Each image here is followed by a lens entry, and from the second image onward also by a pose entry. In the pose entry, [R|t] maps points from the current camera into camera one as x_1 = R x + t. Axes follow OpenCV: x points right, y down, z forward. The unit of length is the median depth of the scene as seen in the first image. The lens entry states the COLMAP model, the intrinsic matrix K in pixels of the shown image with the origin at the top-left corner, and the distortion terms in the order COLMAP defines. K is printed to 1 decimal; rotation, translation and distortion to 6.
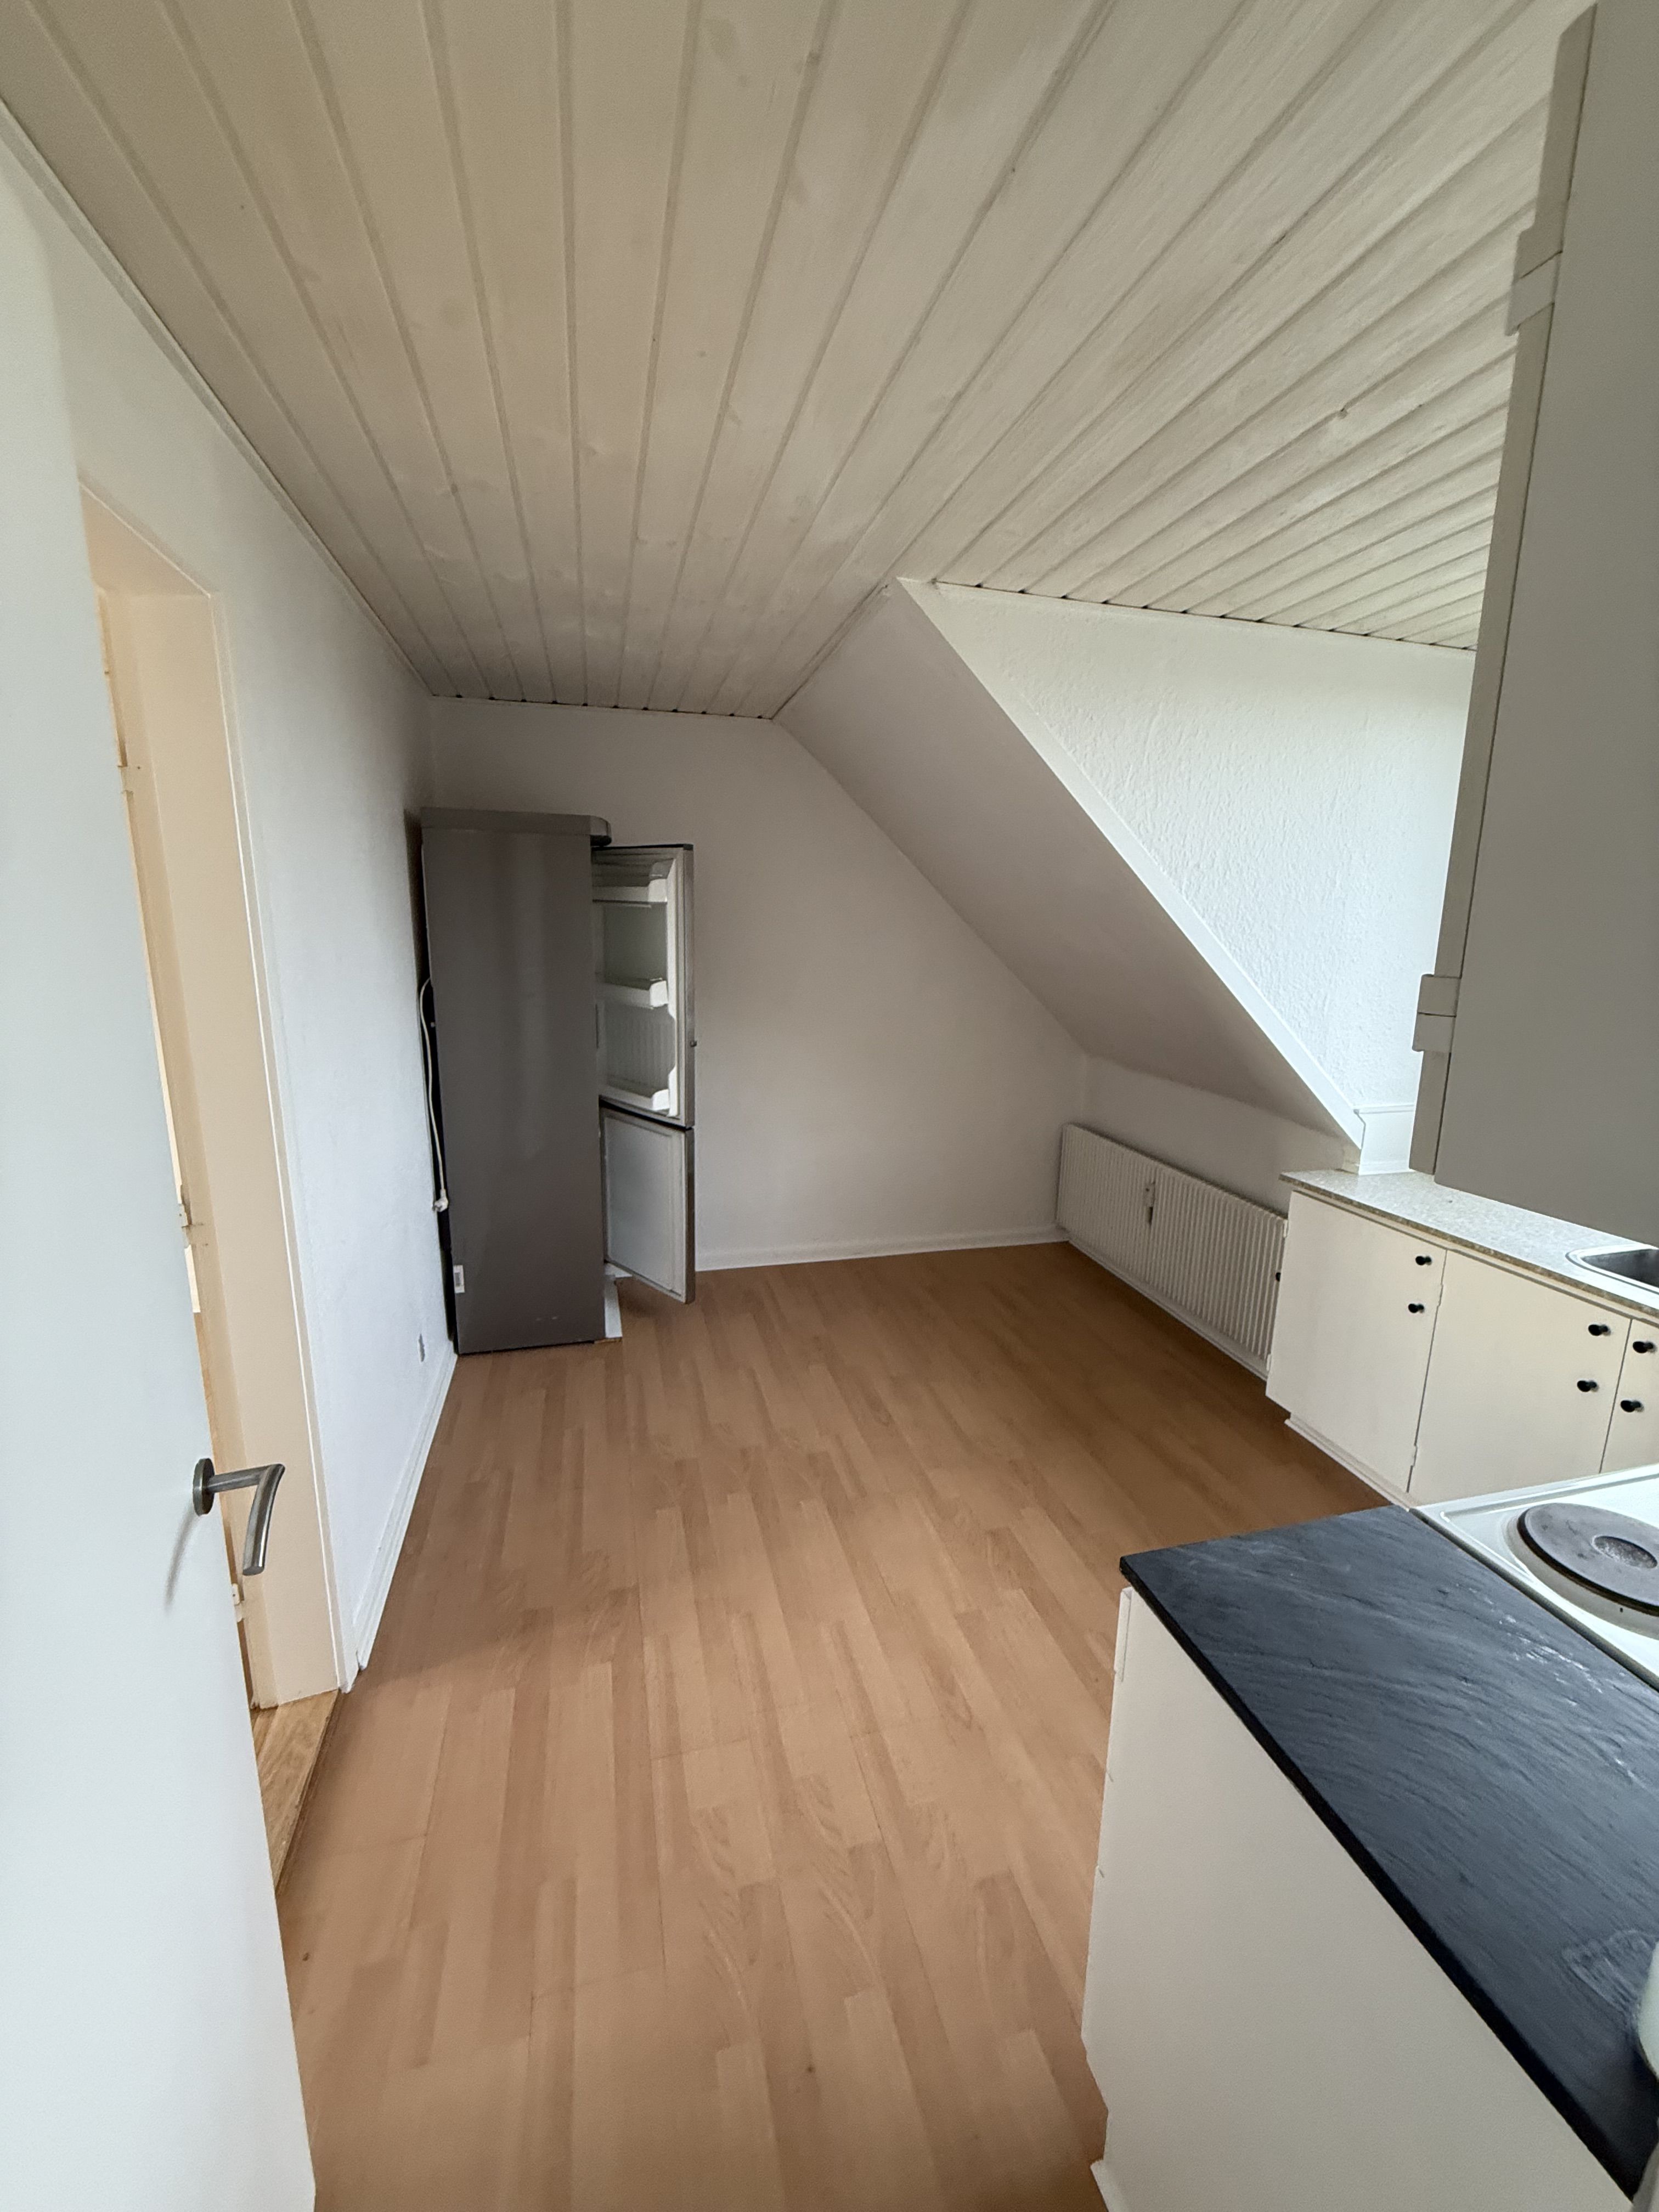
lens RADIAL K [[875.5, 0, 830.1], [0, 875.5, 1100.5], [0, 0, 1]] dist [0.001623, -0.000020]
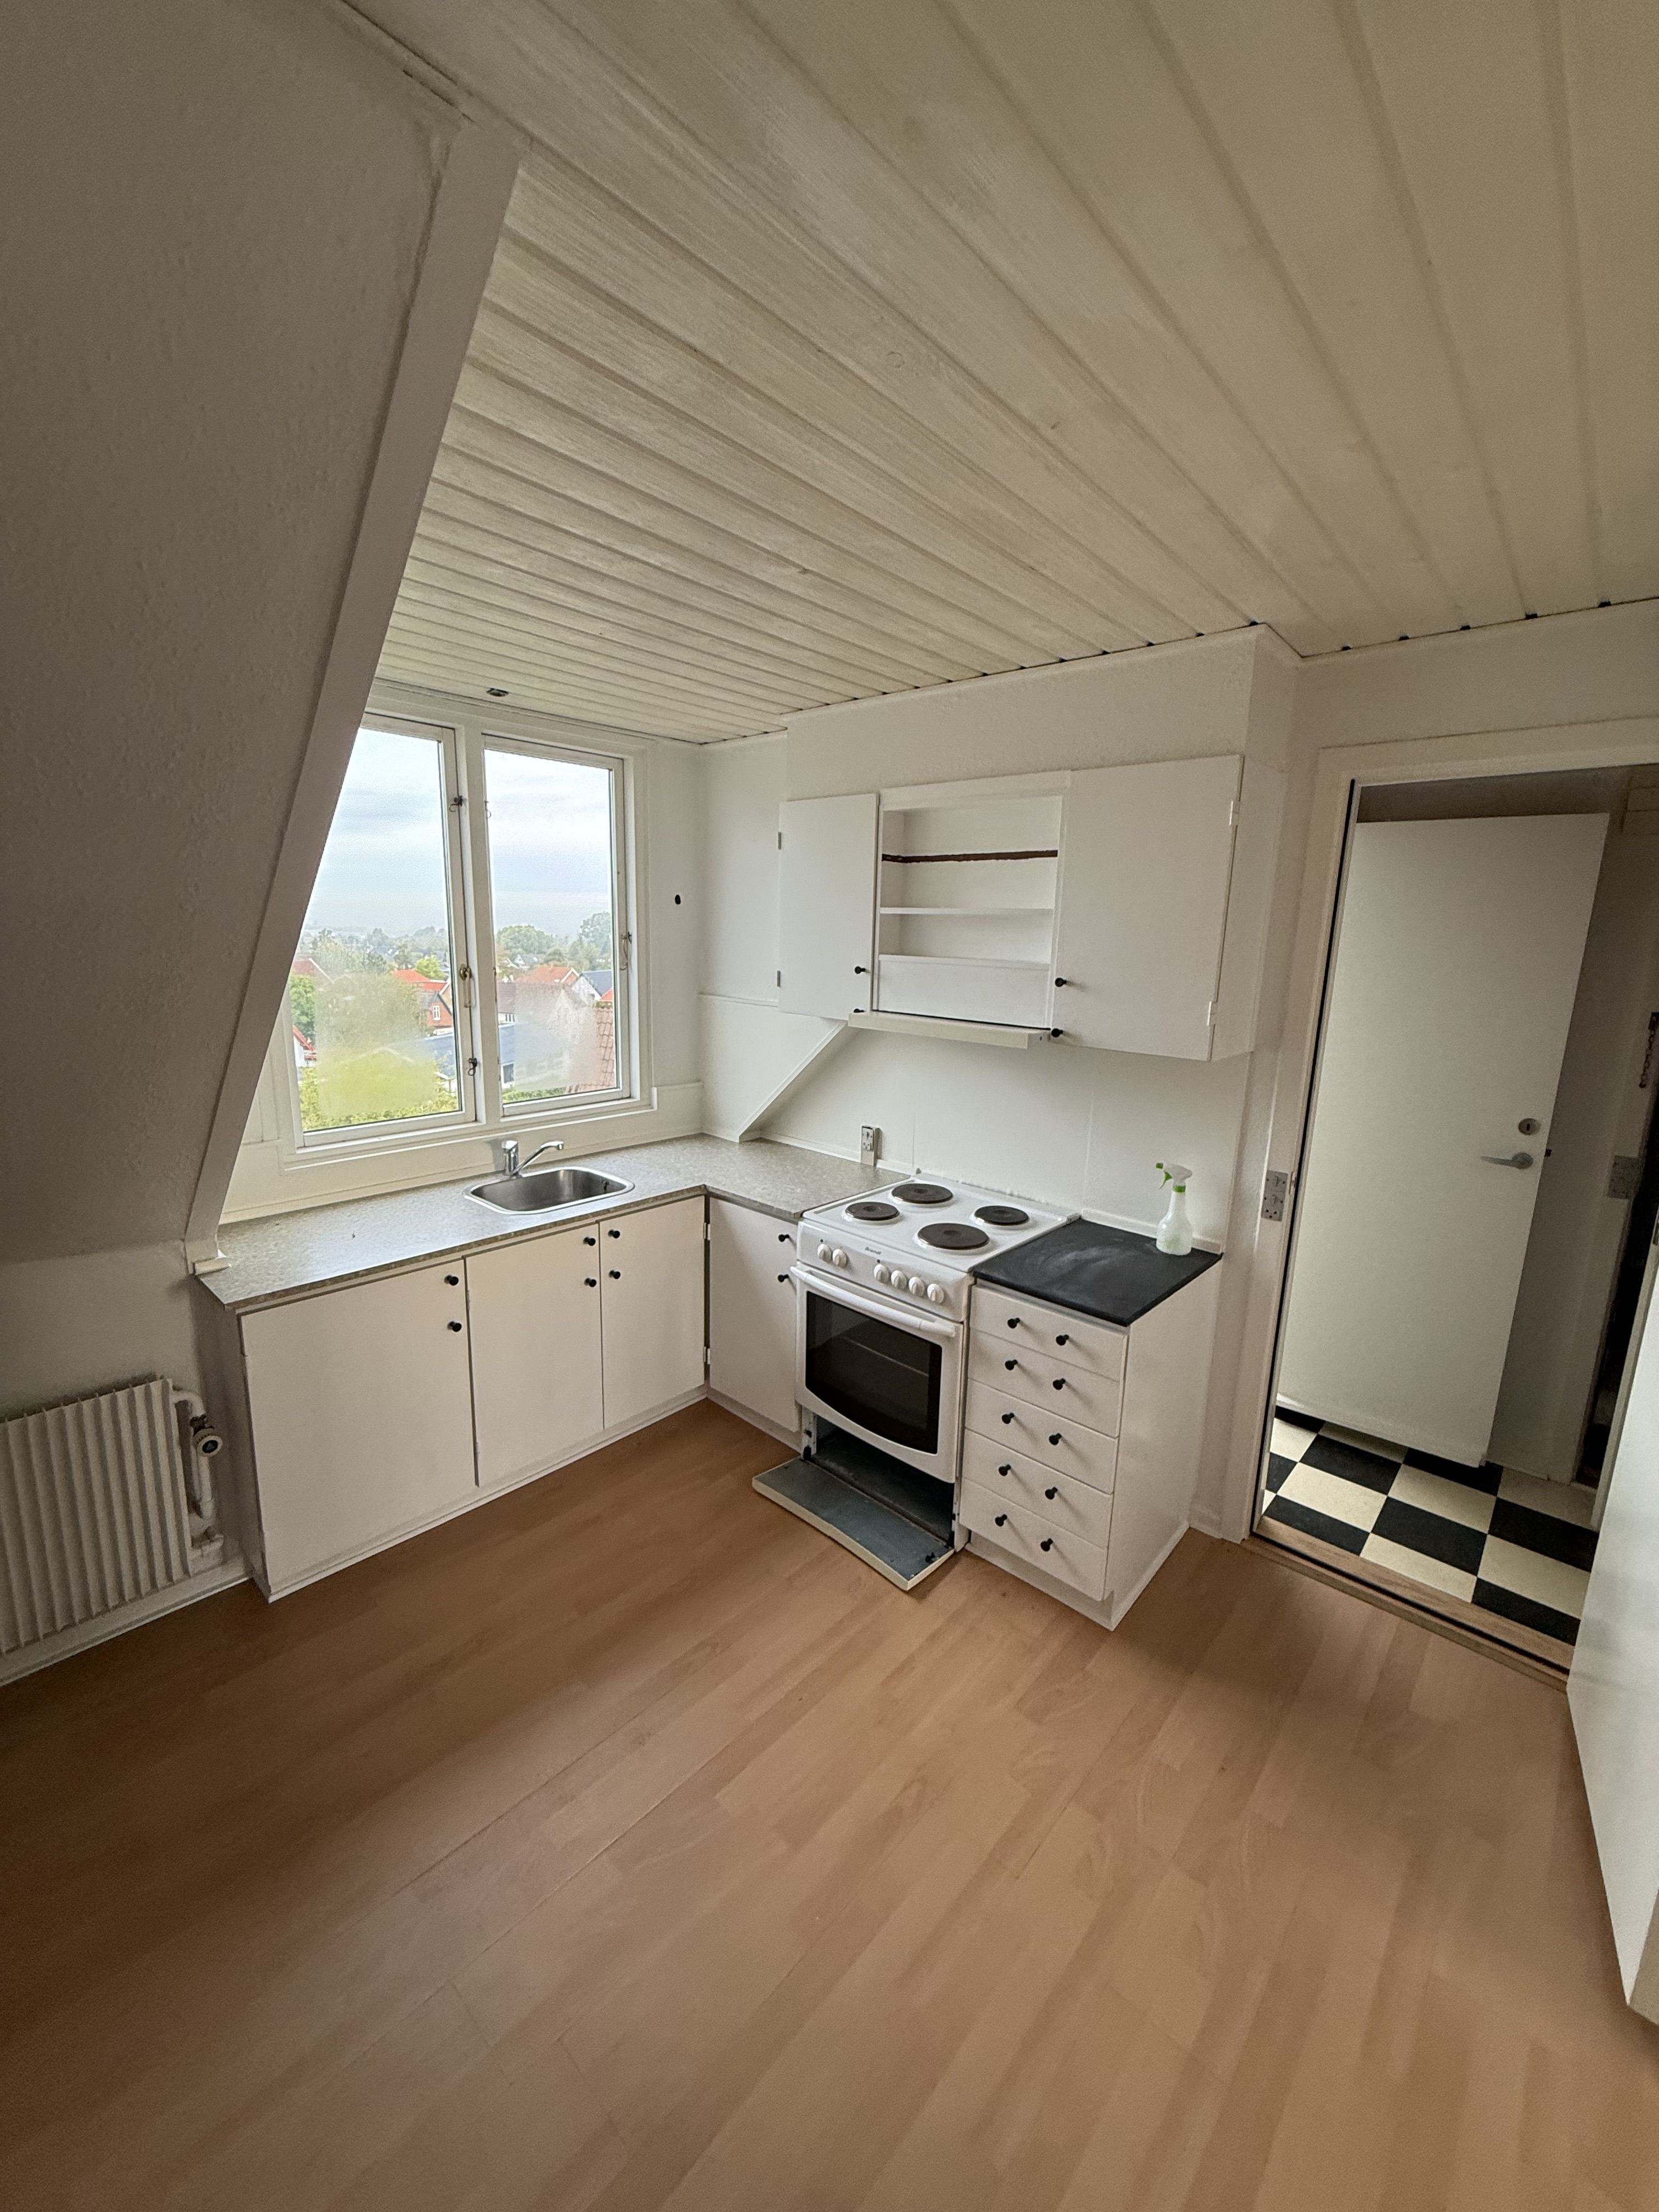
lens RADIAL K [[875.5, 0, 834.2], [0, 875.5, 1102.1], [0, 0, 1]] dist [0.001623, -0.000020]
pose [[-0.538061, -0.189858, 0.821246, -0.509778], [0.129013, 0.944273, 0.302827, -0.372576], [-0.832974, 0.268891, -0.483582, 1.488164]]
